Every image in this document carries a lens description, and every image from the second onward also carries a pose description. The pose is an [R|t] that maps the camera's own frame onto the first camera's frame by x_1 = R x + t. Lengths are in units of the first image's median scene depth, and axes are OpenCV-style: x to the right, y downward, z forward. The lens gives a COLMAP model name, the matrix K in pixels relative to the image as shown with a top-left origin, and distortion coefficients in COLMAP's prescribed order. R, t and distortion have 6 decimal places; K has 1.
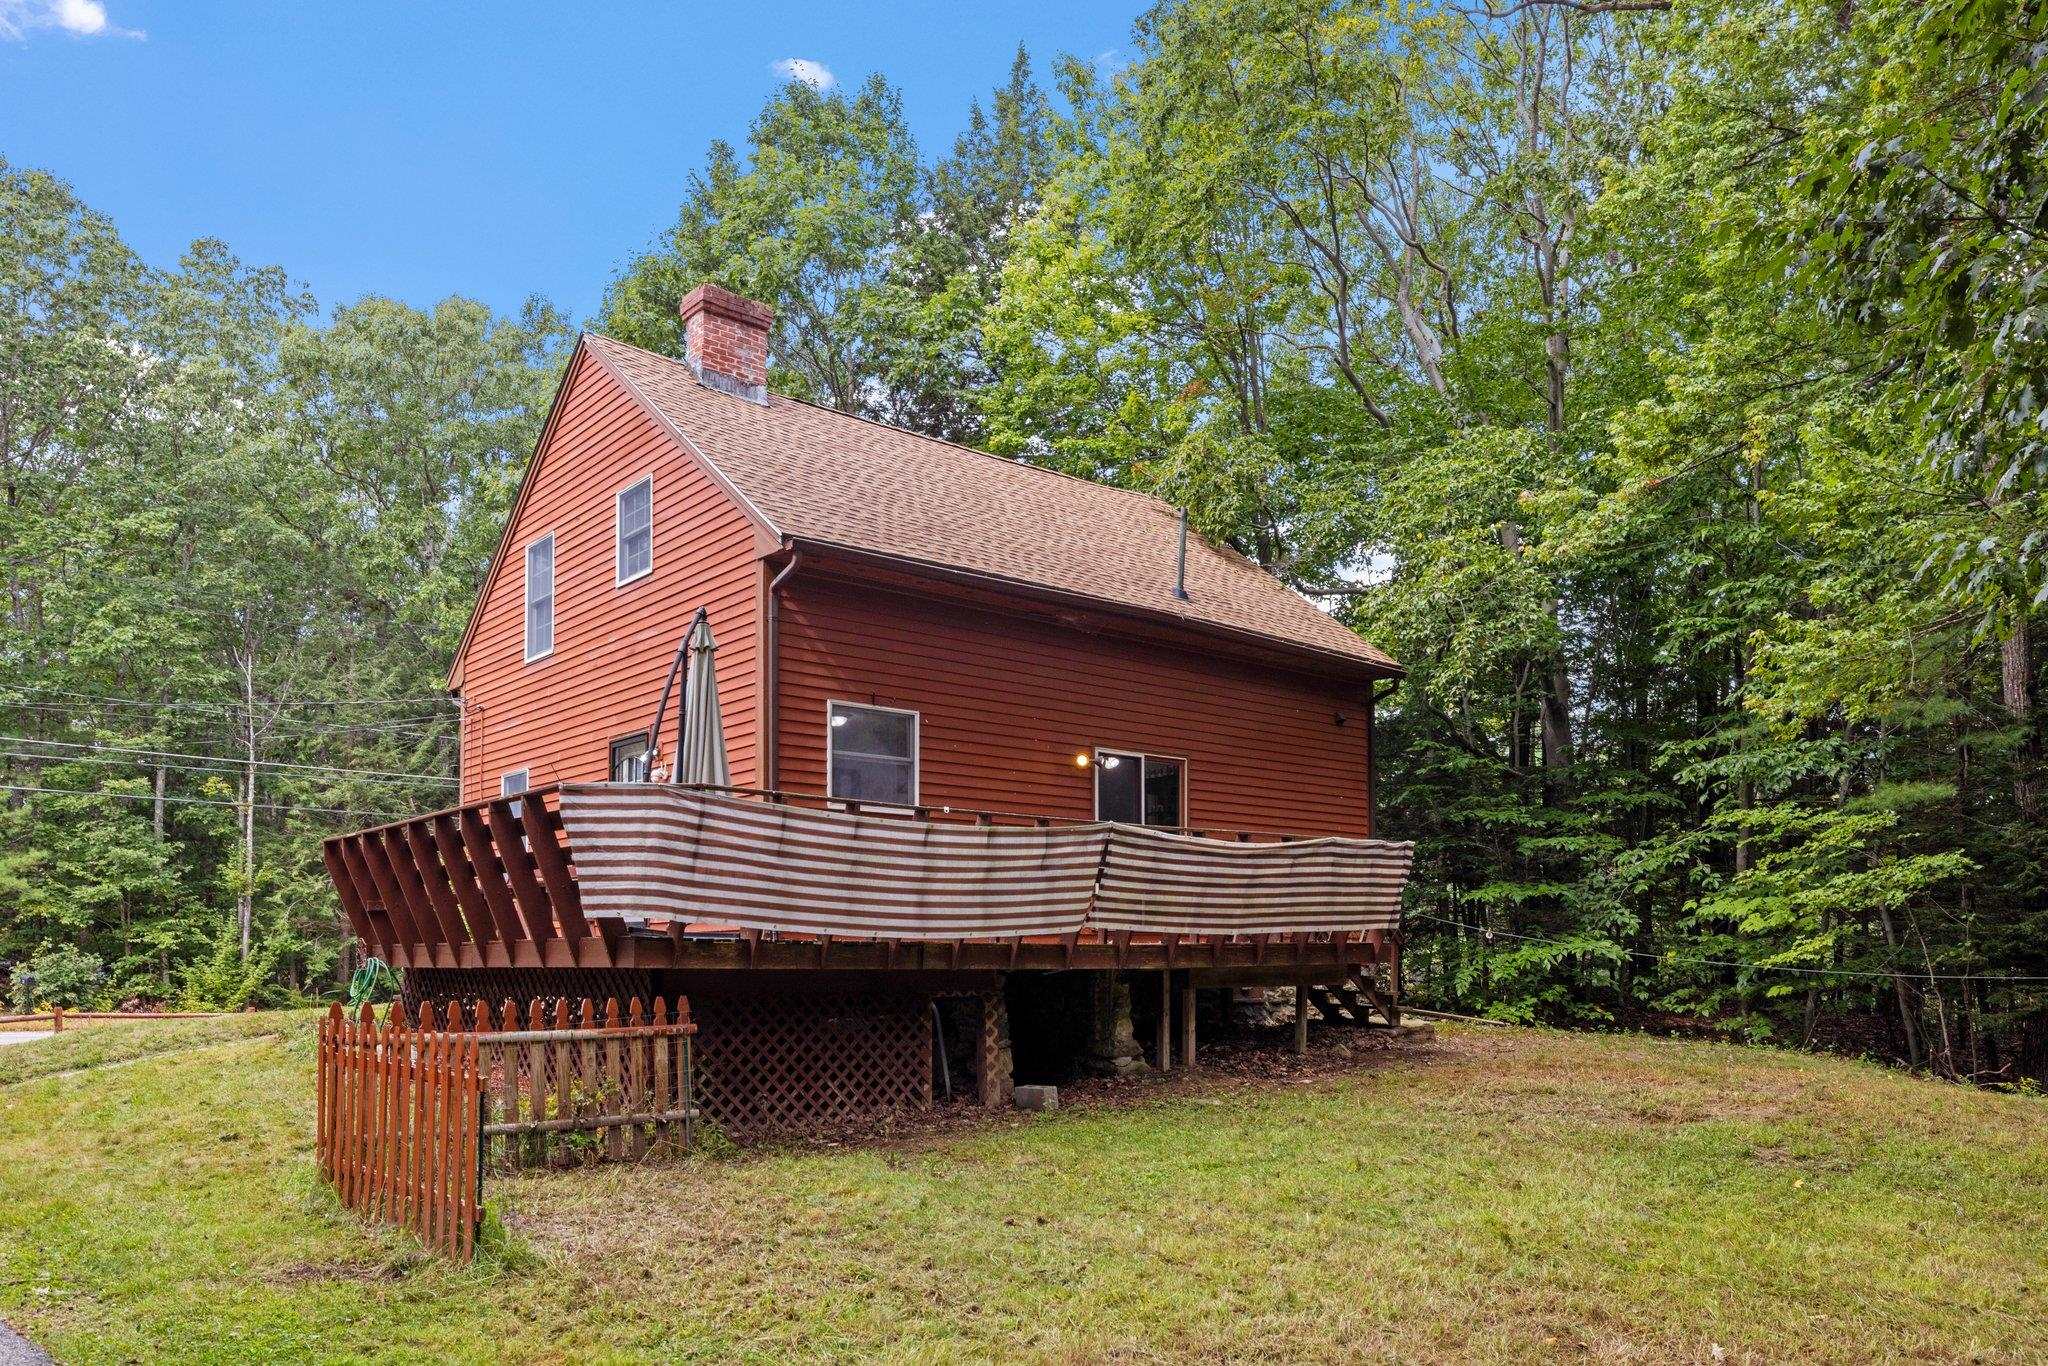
lens RADIAL K [[1417.2, 0, 1024.0], [0, 1417.2, 683.0], [0, 0, 1]] dist [-0.001056, -0.000136]
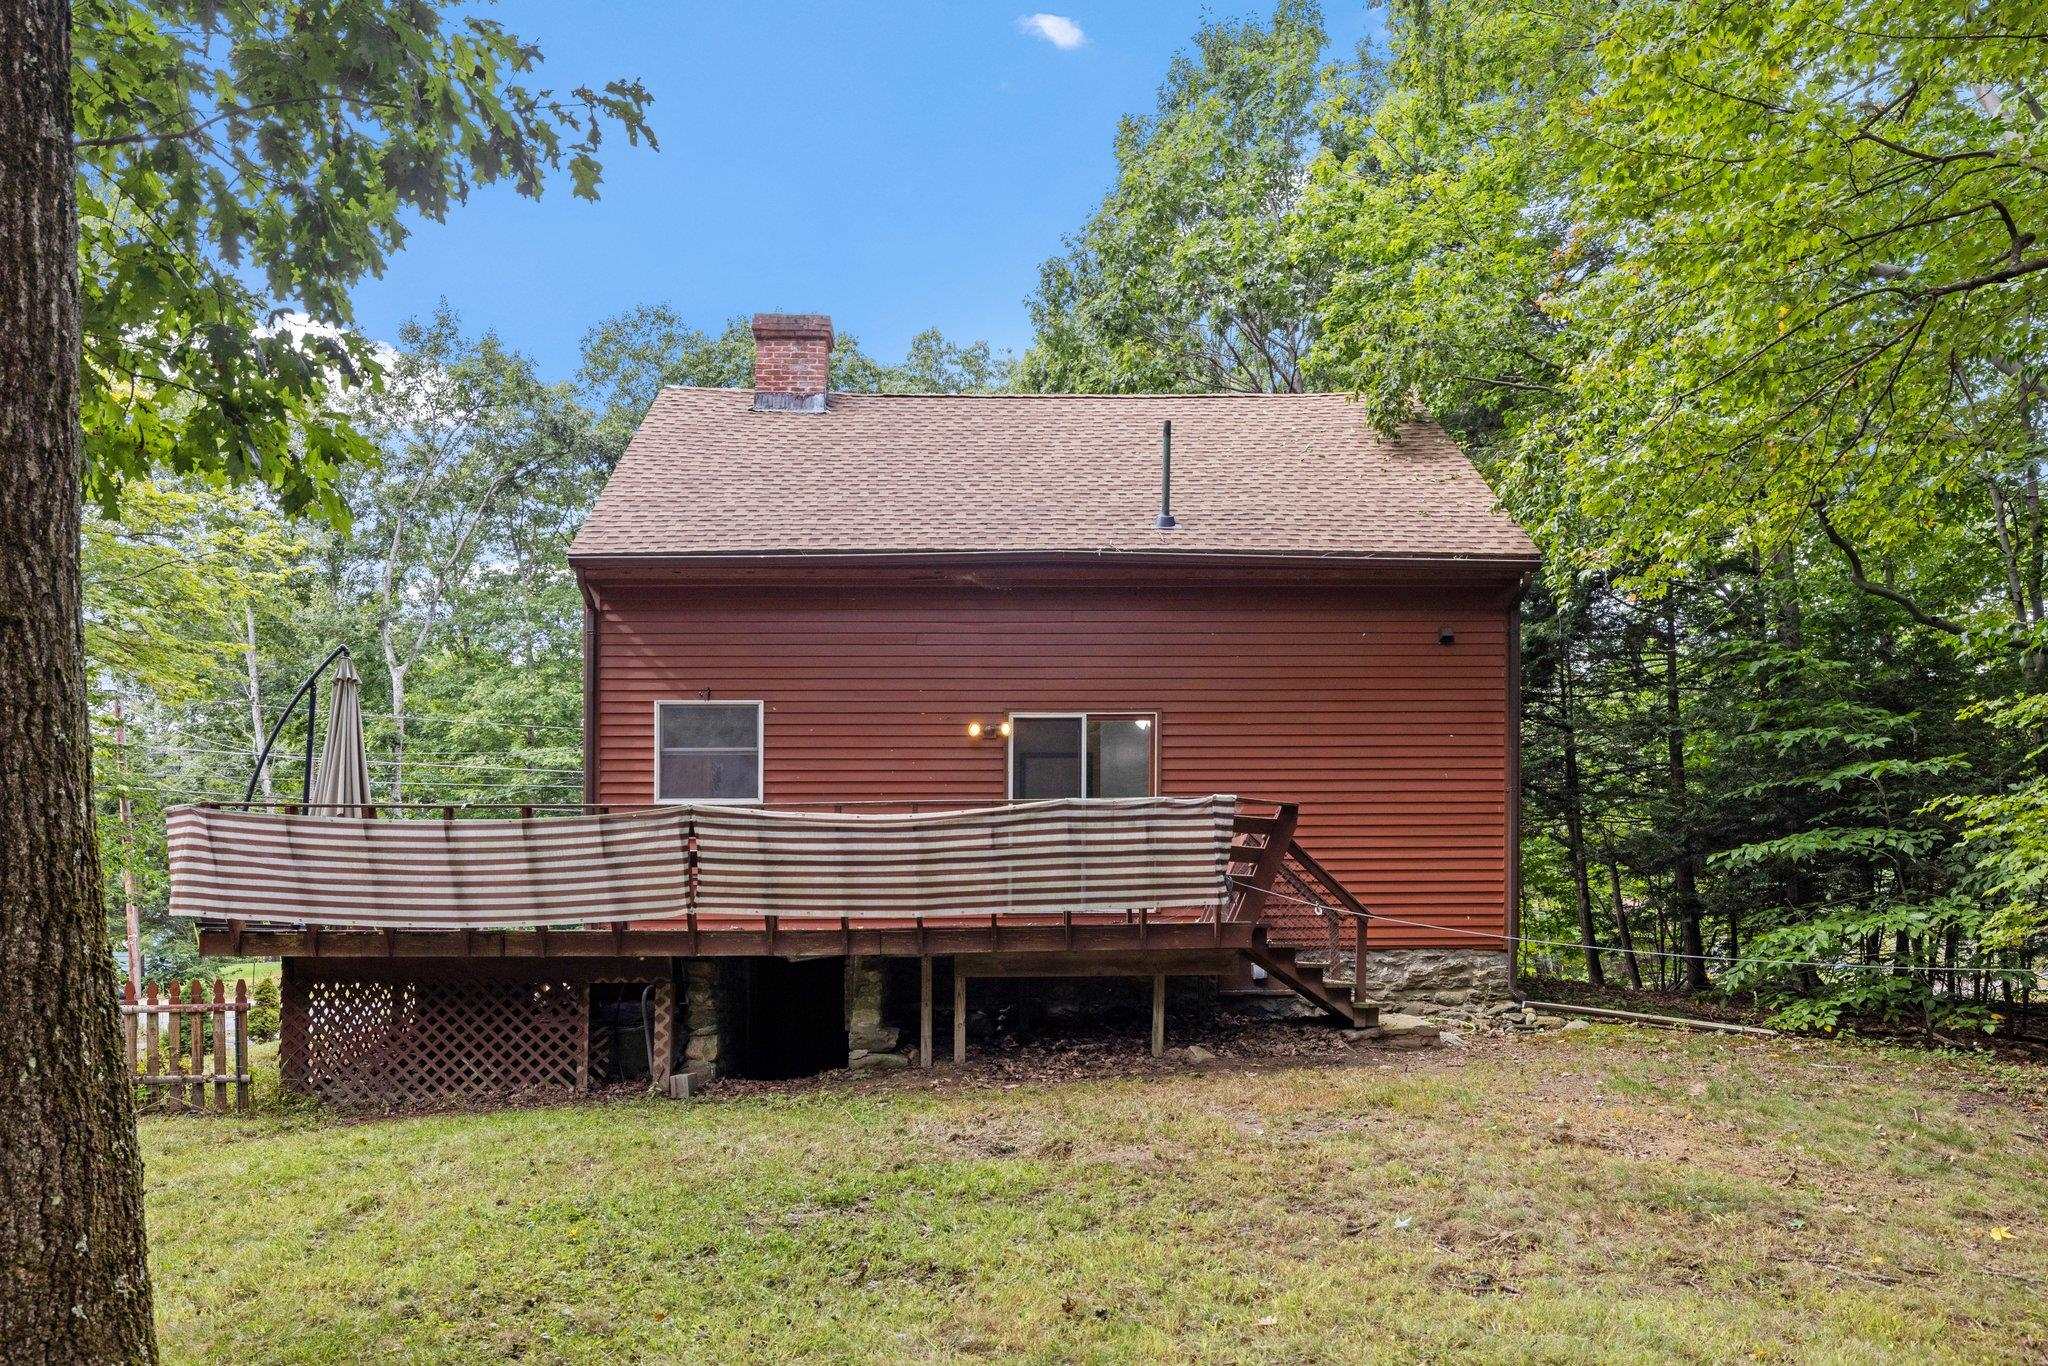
lens RADIAL K [[1437.4, 0, 1023.8], [0, 1437.4, 714.9], [0, 0, 1]] dist [-0.001036, -0.000496]
pose [[0.791598, -0.101606, -0.602536, 0.738008], [0.123246, 0.992361, -0.005426, 0.063469], [0.598484, -0.069965, 0.798074, 0.322598]]
